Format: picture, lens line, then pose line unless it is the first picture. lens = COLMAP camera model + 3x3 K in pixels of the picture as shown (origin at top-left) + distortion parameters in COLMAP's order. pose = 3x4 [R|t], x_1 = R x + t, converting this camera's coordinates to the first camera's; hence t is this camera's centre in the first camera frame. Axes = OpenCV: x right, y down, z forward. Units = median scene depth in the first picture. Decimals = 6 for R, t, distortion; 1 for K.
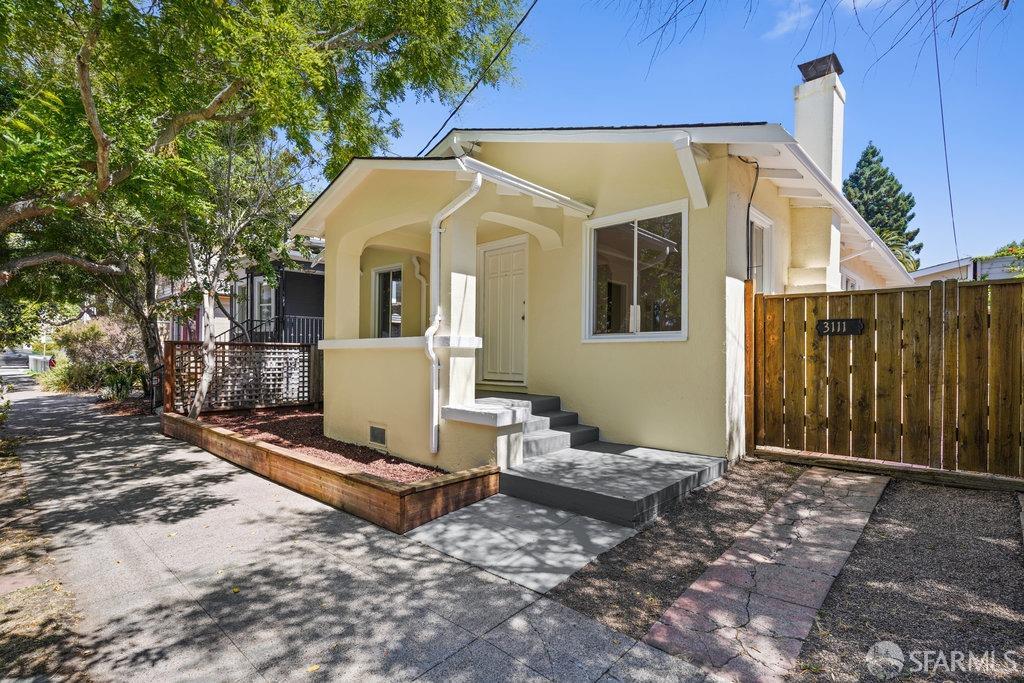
lens RADIAL K [[495.0, 0, 511.4], [0, 495.0, 341.5], [0, 0, 1]] dist [0.002744, -0.000544]
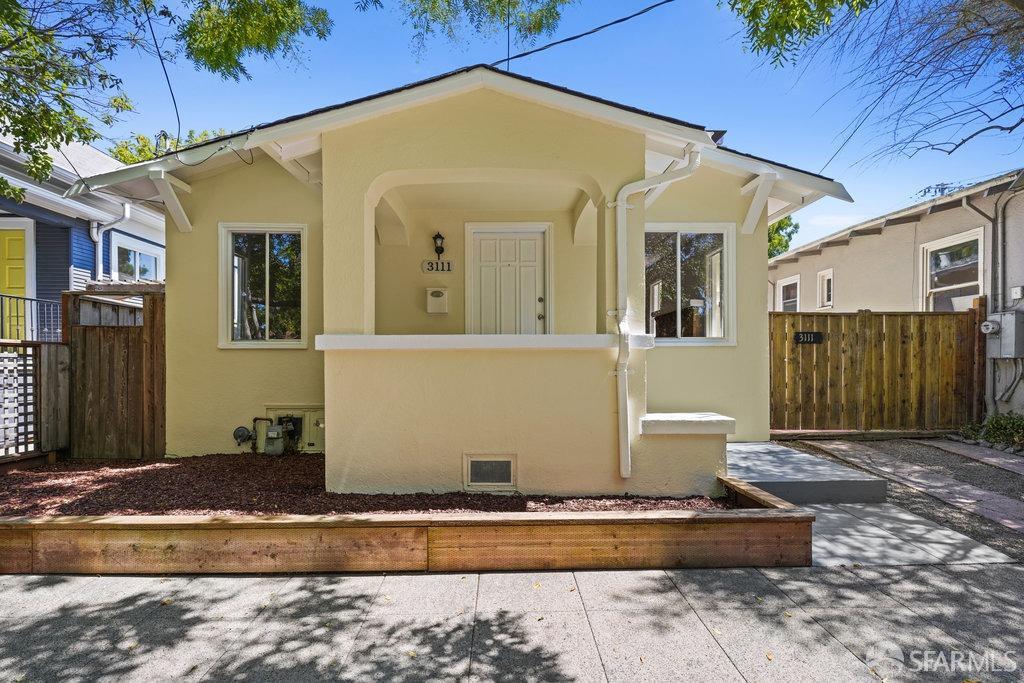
lens RADIAL K [[500.3, 0, 515.4], [0, 500.3, 355.2], [0, 0, 1]] dist [0.000682, -0.002012]
pose [[0.720760, 0.005112, 0.693166, -0.983823], [-0.011706, 0.999920, 0.004798, 0.024786], [-0.693086, -0.011572, 0.720762, 0.613254]]
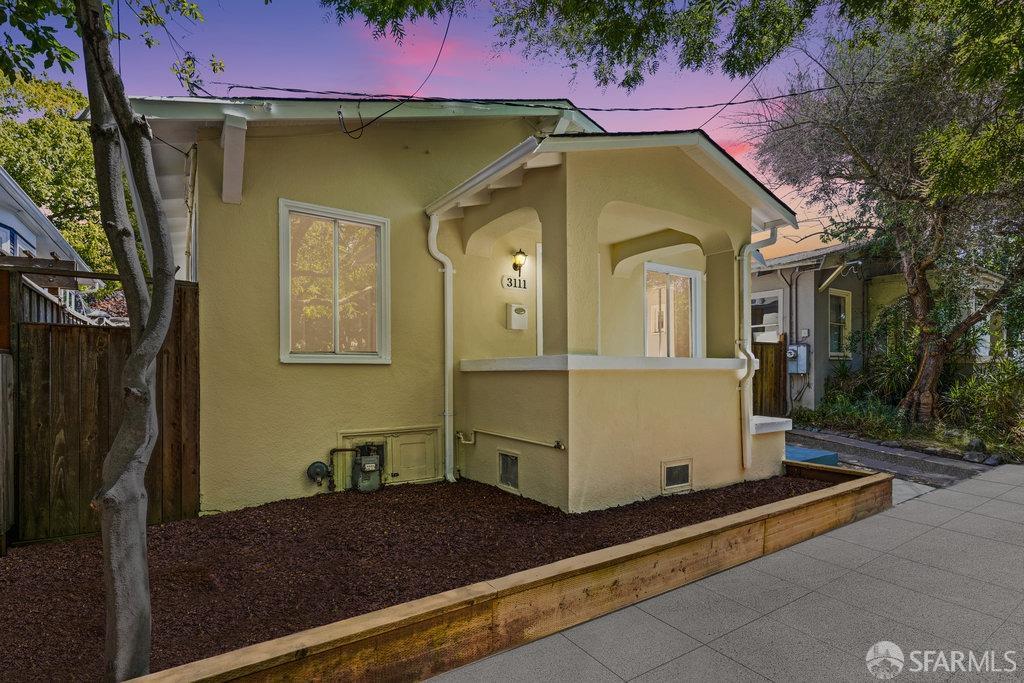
lens RADIAL K [[501.6, 0, 514.6], [0, 501.6, 362.6], [0, 0, 1]] dist [0.002058, 0.000263]
pose [[0.231521, 0.012328, 0.972752, -1.519896], [-0.021962, 0.999731, -0.007443, 0.018943], [-0.972582, -0.019640, 0.231729, 1.423051]]
